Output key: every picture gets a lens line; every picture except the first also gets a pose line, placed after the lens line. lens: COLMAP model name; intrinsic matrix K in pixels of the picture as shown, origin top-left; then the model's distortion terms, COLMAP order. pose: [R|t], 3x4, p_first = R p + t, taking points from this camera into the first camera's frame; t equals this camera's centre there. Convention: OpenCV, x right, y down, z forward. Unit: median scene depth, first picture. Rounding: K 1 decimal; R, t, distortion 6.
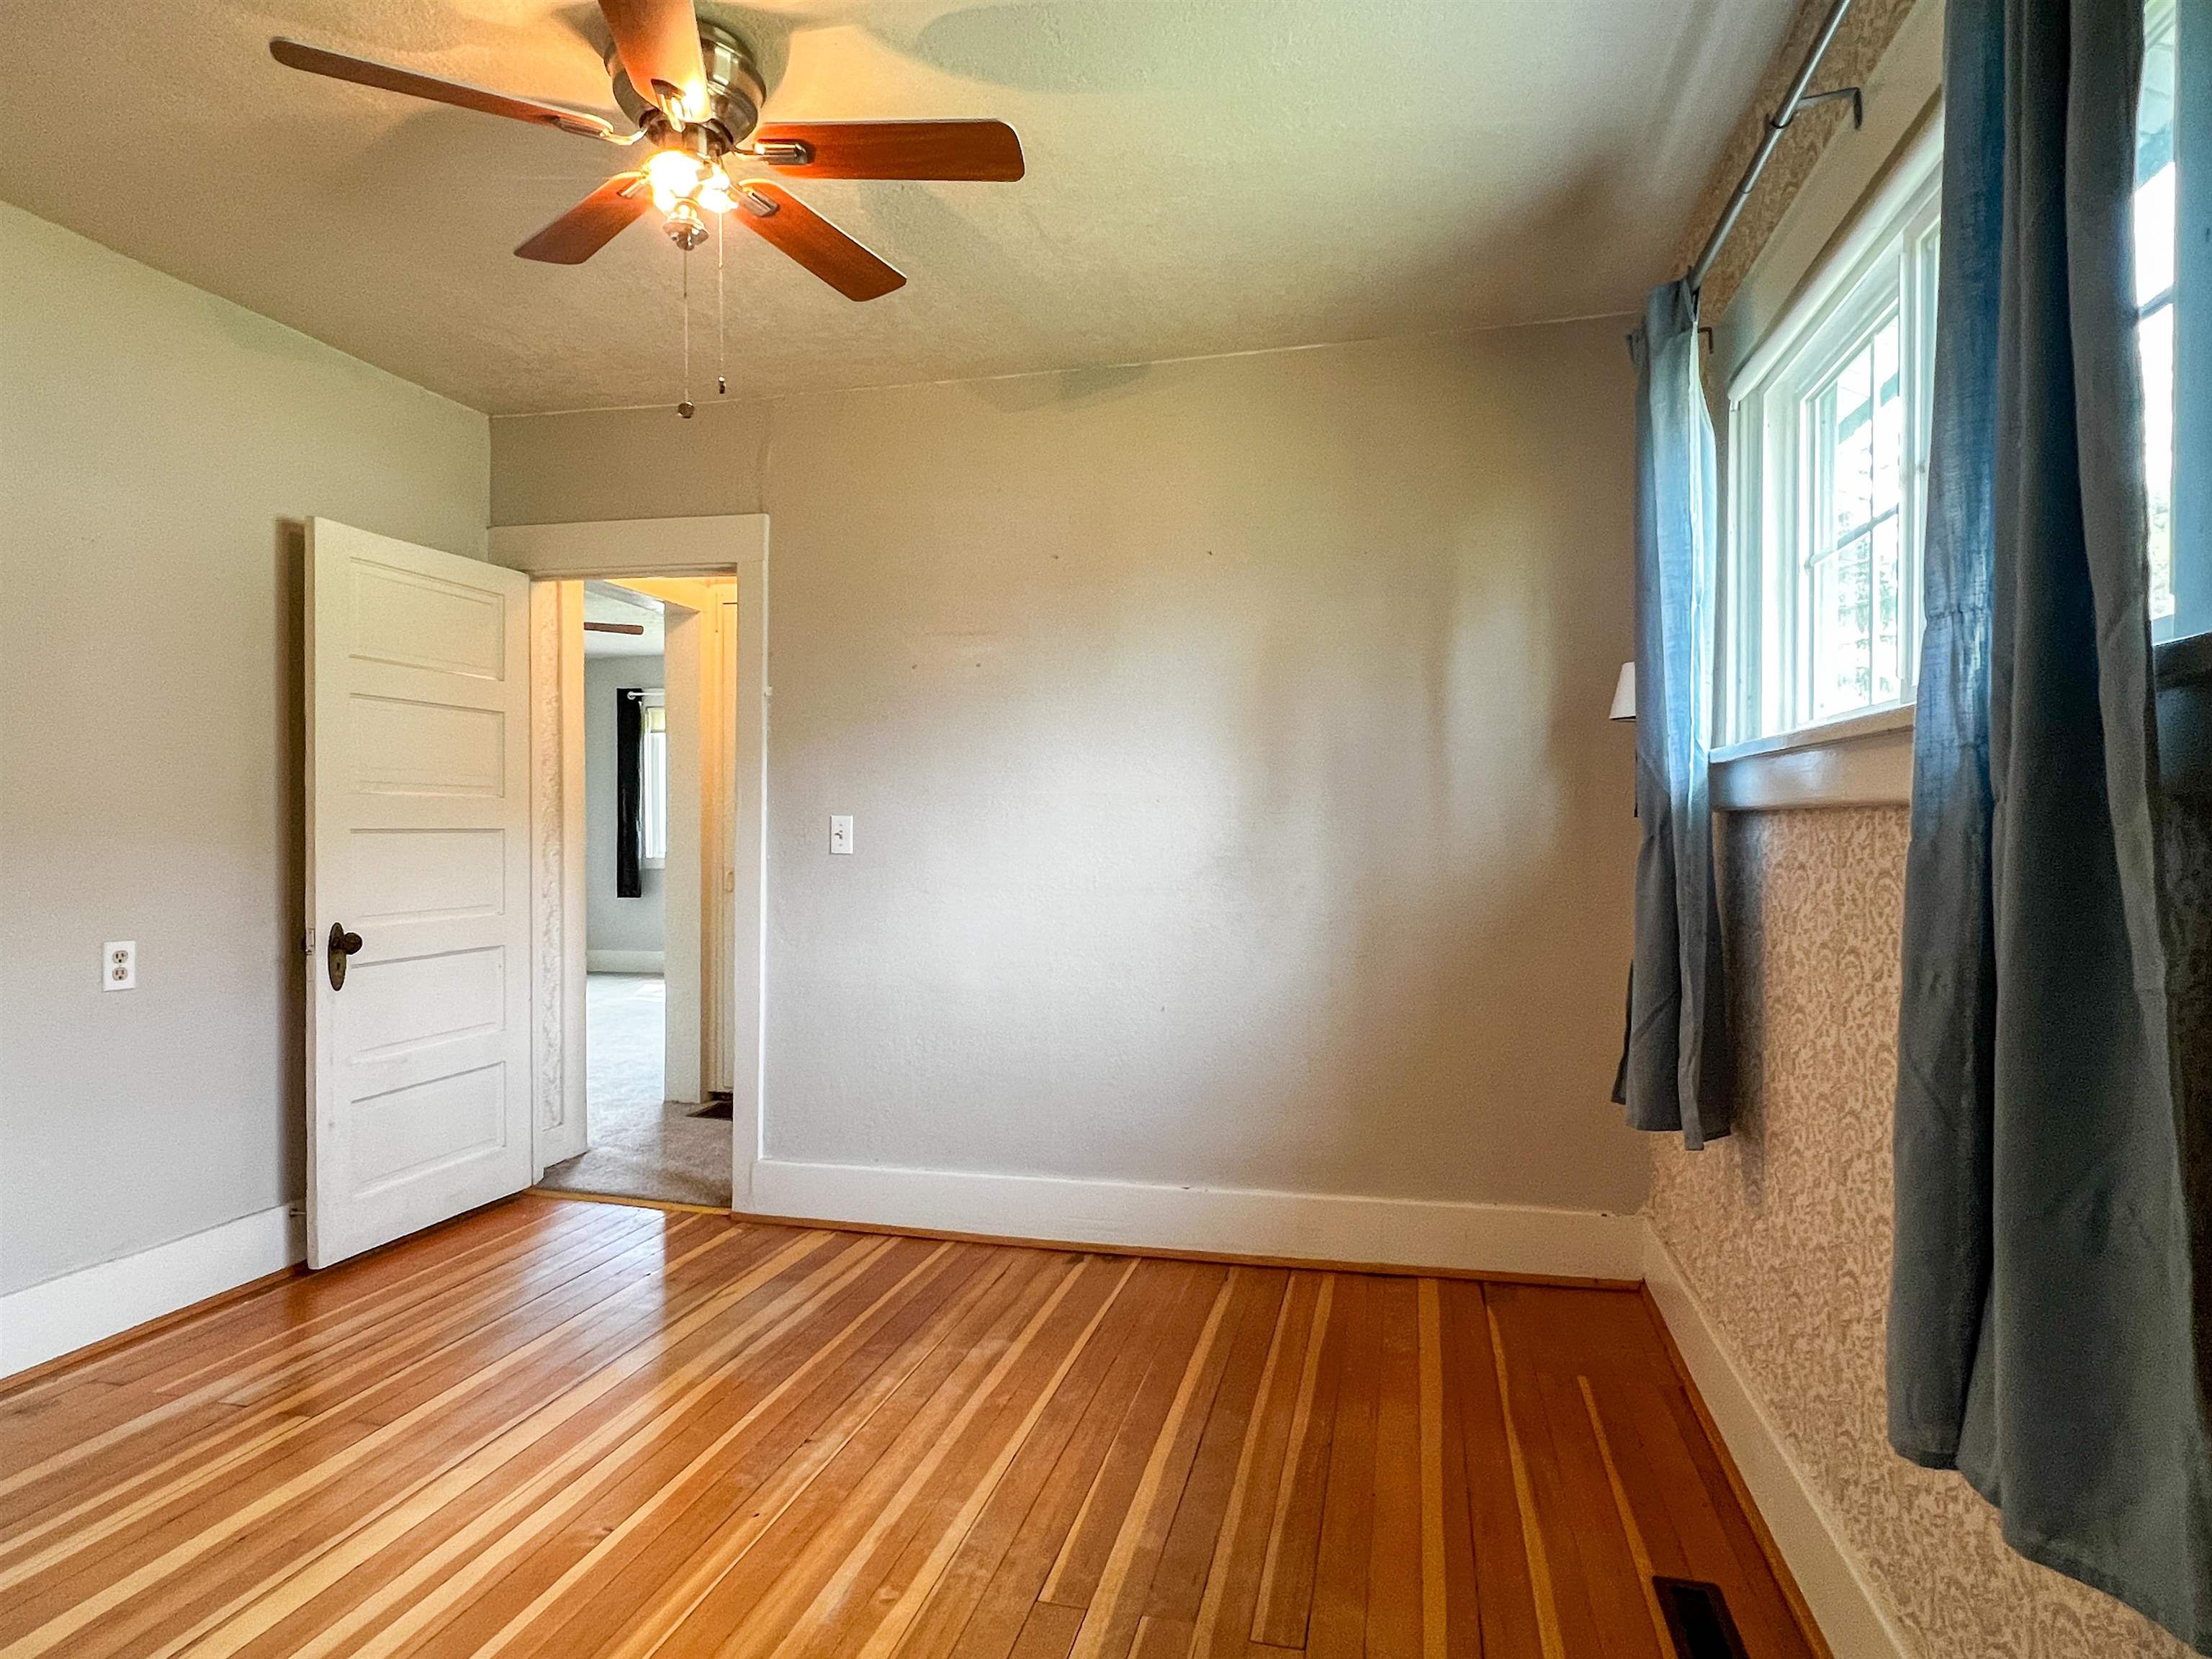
lens RADIAL K [[1216.6, 0, 1112.7], [0, 1216.6, 815.1], [0, 0, 1]] dist [-0.000613, -0.000062]
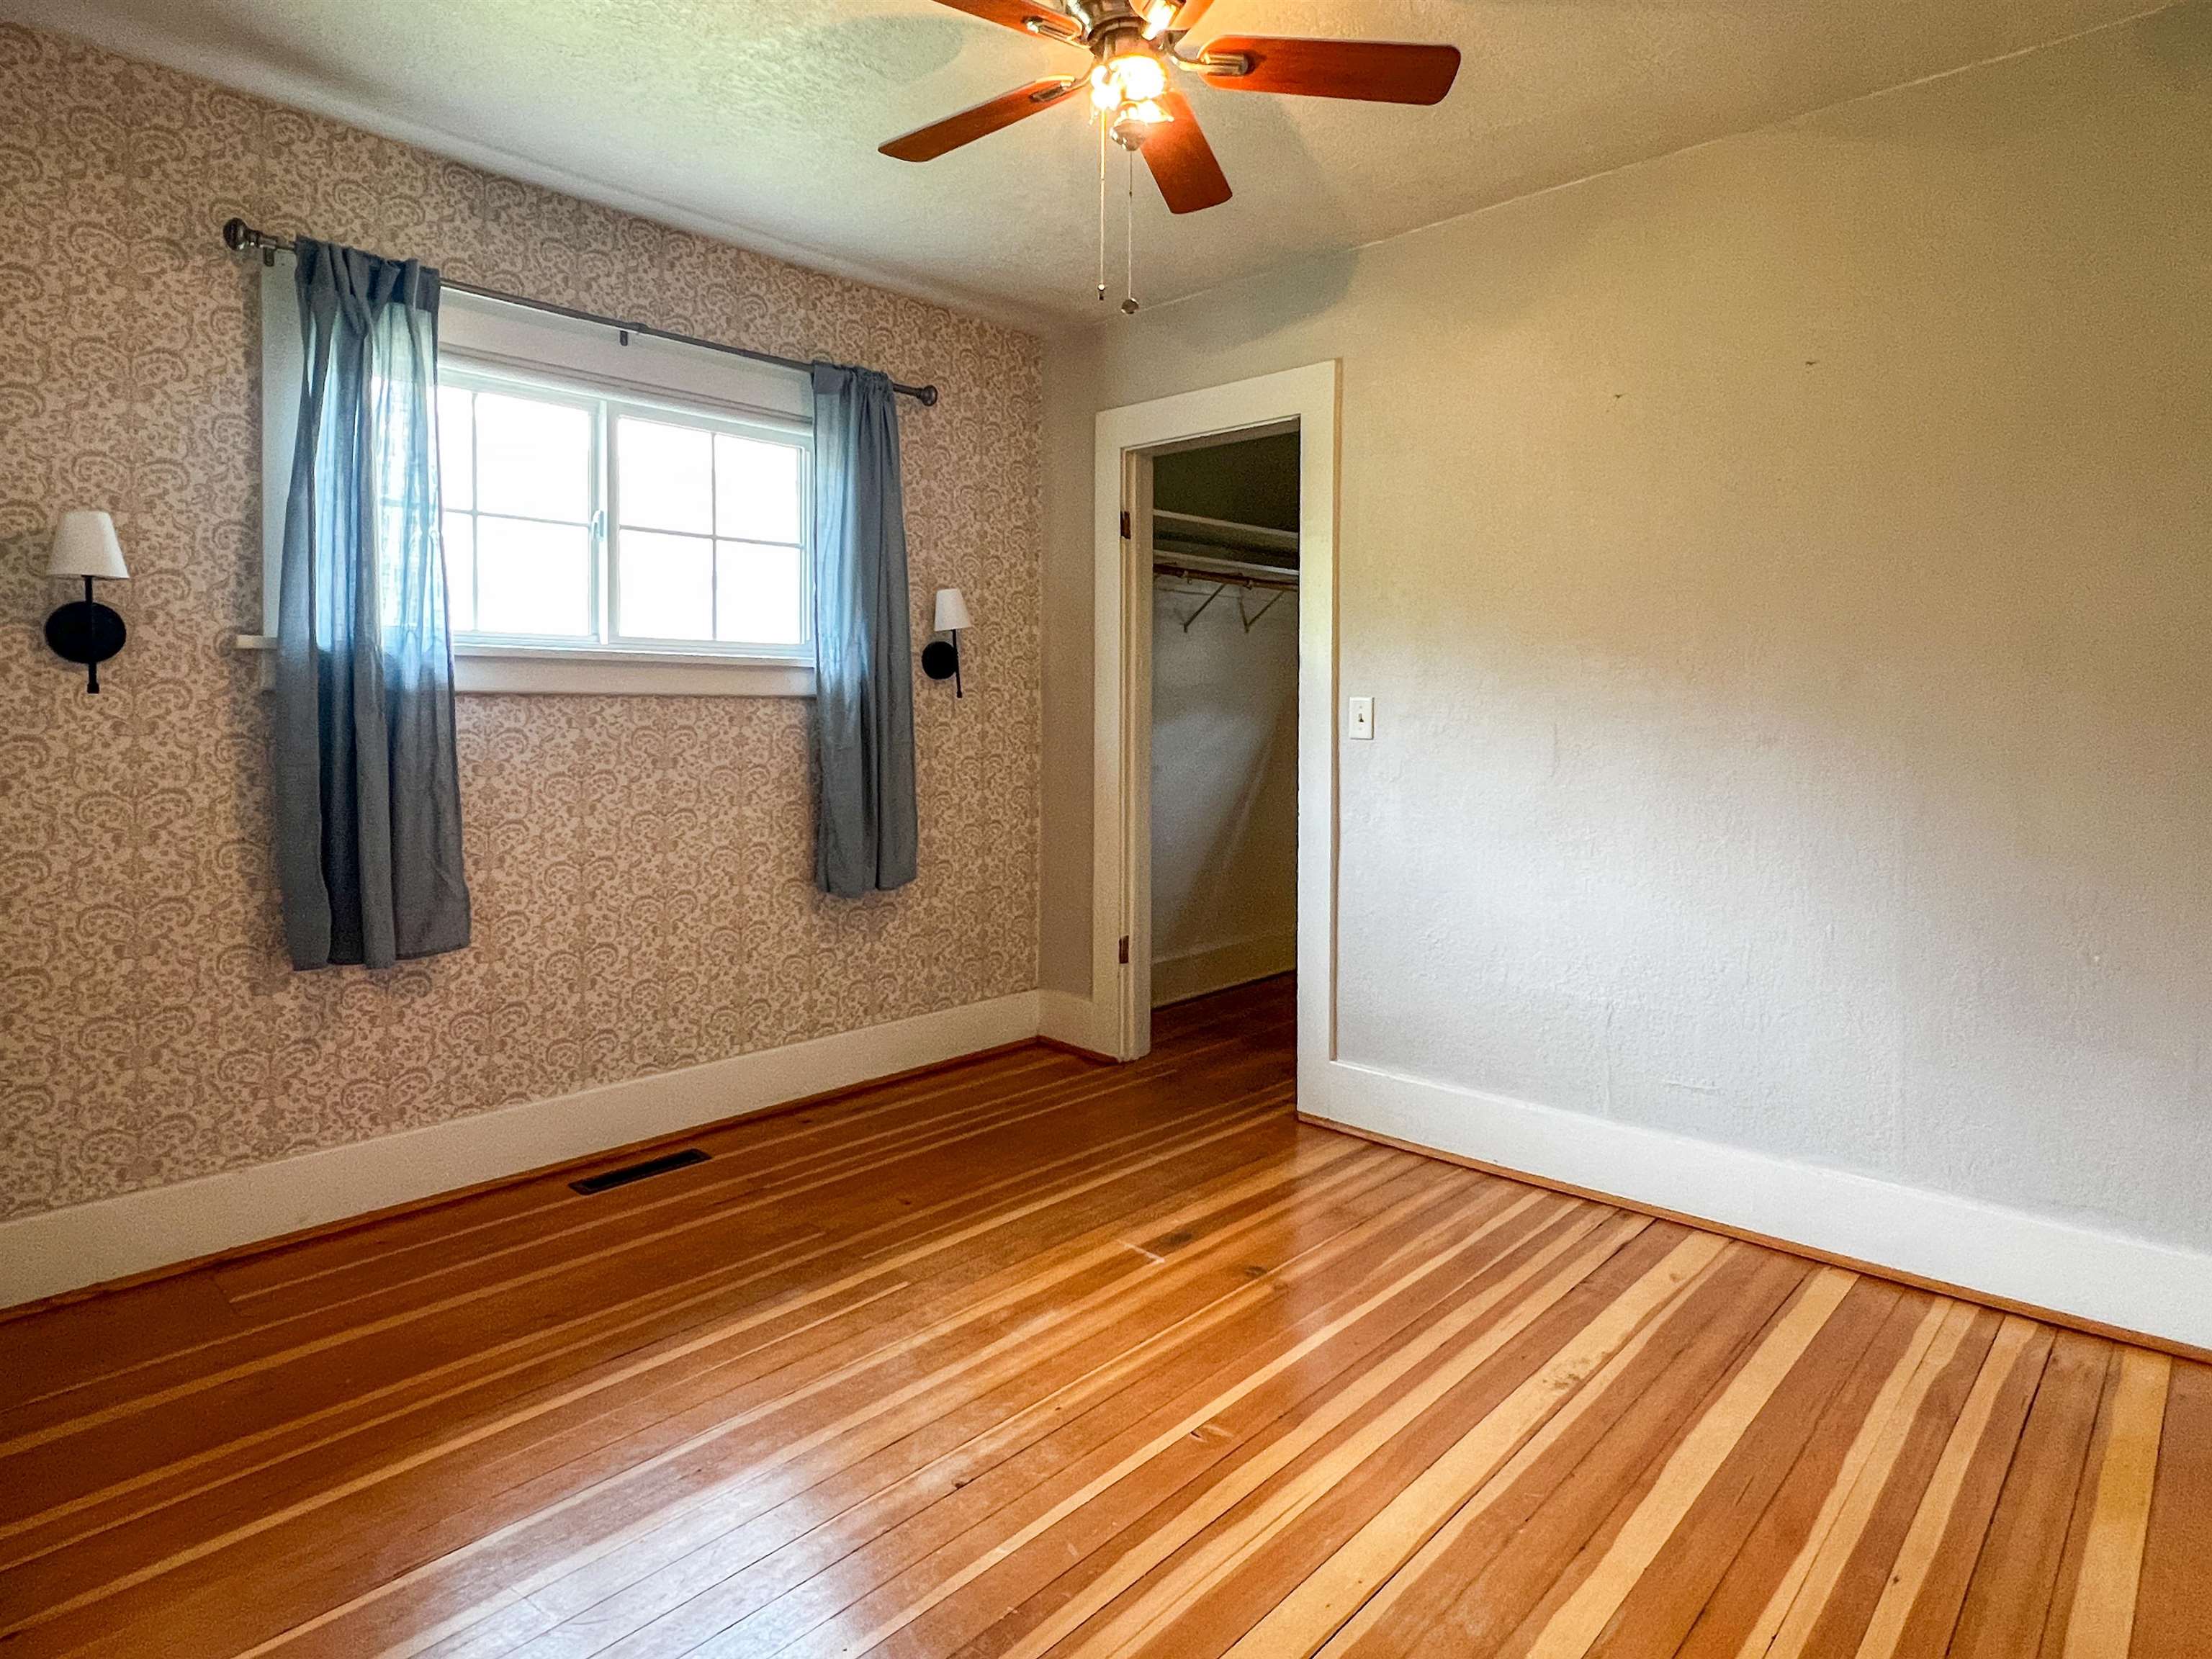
lens RADIAL K [[1216.6, 0, 1112.7], [0, 1216.6, 815.1], [0, 0, 1]] dist [-0.000613, -0.000062]
pose [[-0.879402, -0.038141, 0.474549, -0.815841], [-0.006122, 0.997609, 0.068835, 0.030312], [-0.476040, 0.057628, -0.877533, 1.902202]]
